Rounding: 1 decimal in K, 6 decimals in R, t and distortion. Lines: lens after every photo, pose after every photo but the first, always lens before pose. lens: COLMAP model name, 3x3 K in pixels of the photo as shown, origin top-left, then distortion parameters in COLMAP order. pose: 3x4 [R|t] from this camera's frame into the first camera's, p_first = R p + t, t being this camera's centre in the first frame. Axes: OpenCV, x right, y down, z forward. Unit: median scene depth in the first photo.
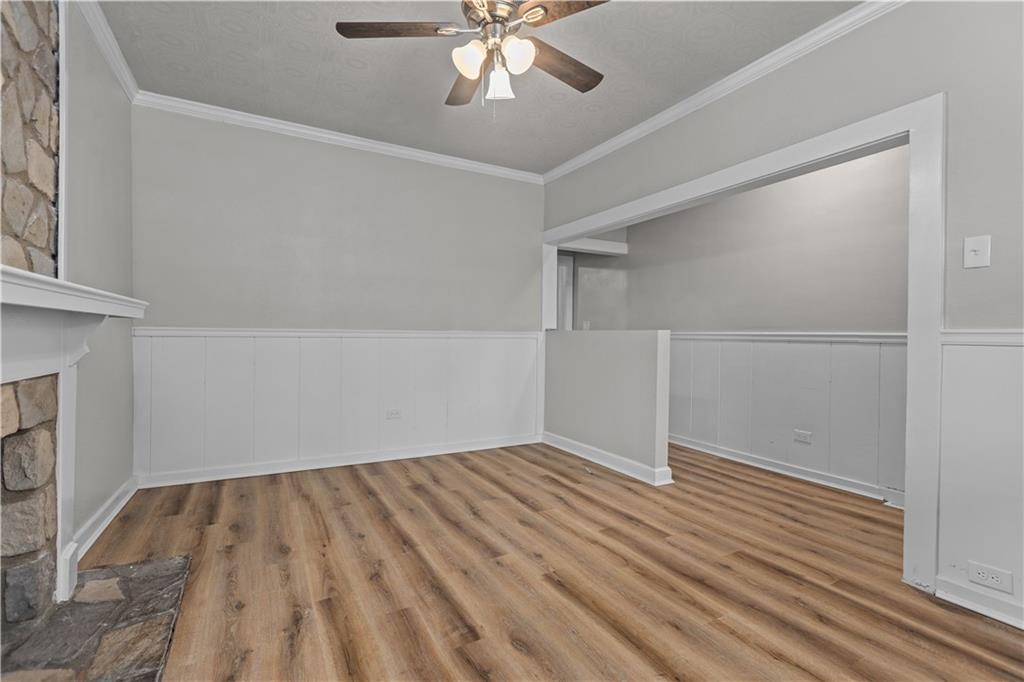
lens RADIAL K [[462.3, 0, 513.2], [0, 462.3, 343.4], [0, 0, 1]] dist [0.002782, 0.000669]
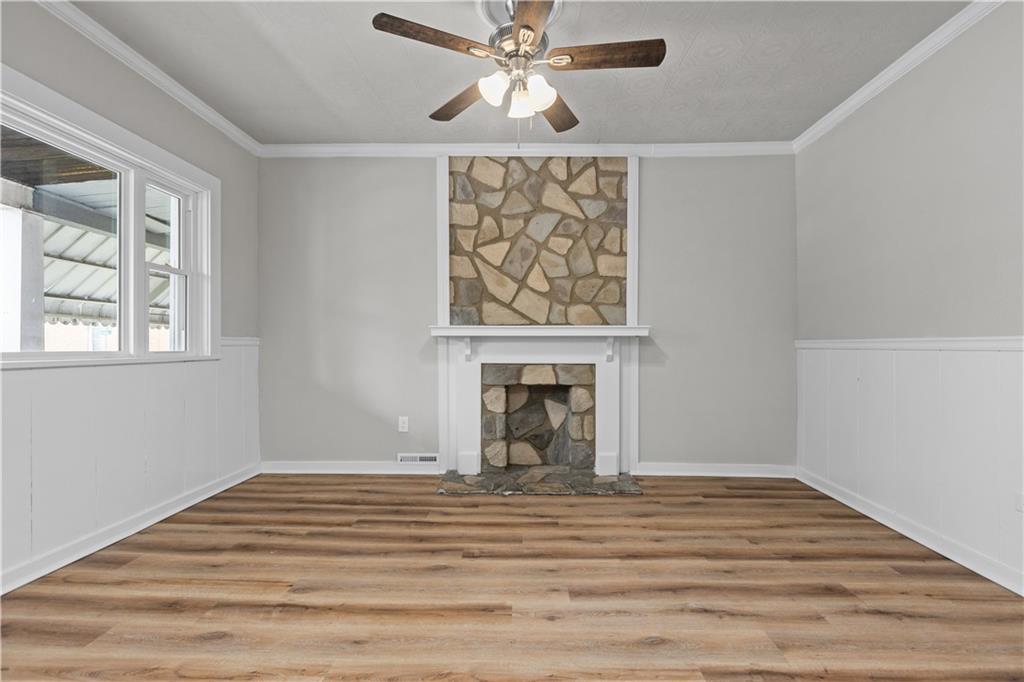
lens RADIAL K [[462.3, 0, 513.2], [0, 462.3, 343.4], [0, 0, 1]] dist [0.002782, 0.000669]
pose [[-0.513504, -0.014715, -0.857961, 0.818852], [-0.020386, 0.999780, -0.004945, -0.009453], [0.857845, 0.014951, -0.513691, 1.413705]]
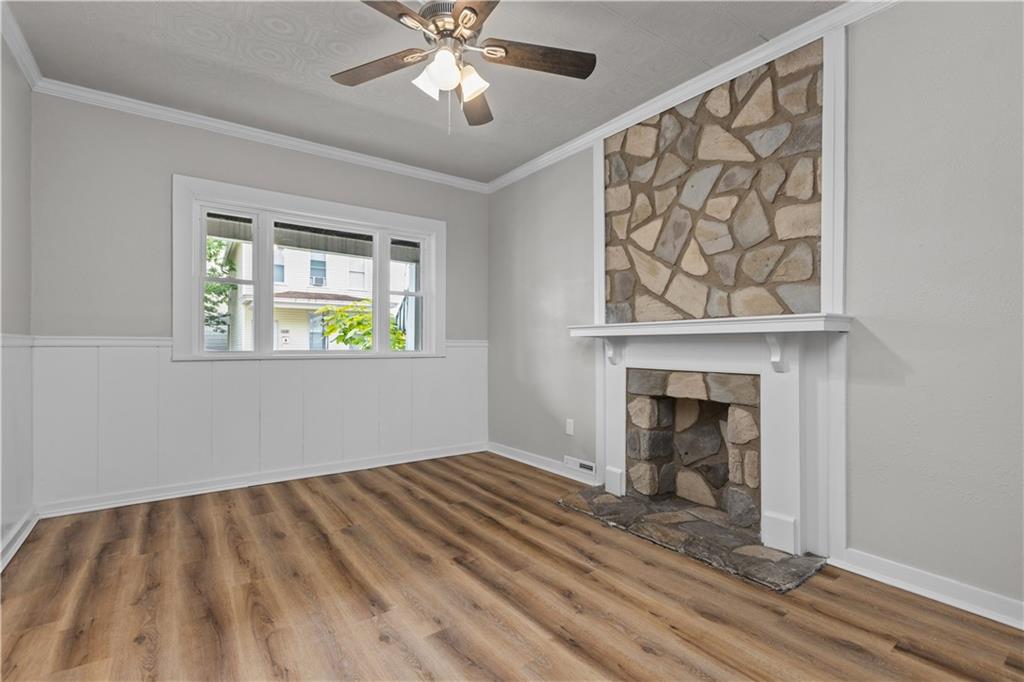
lens RADIAL K [[462.3, 0, 513.2], [0, 462.3, 343.4], [0, 0, 1]] dist [0.002782, 0.000669]
pose [[-0.992701, -0.013667, -0.119828, -0.059082], [-0.014732, 0.999859, 0.008003, -0.025391], [0.119702, 0.009710, -0.992762, 1.848805]]
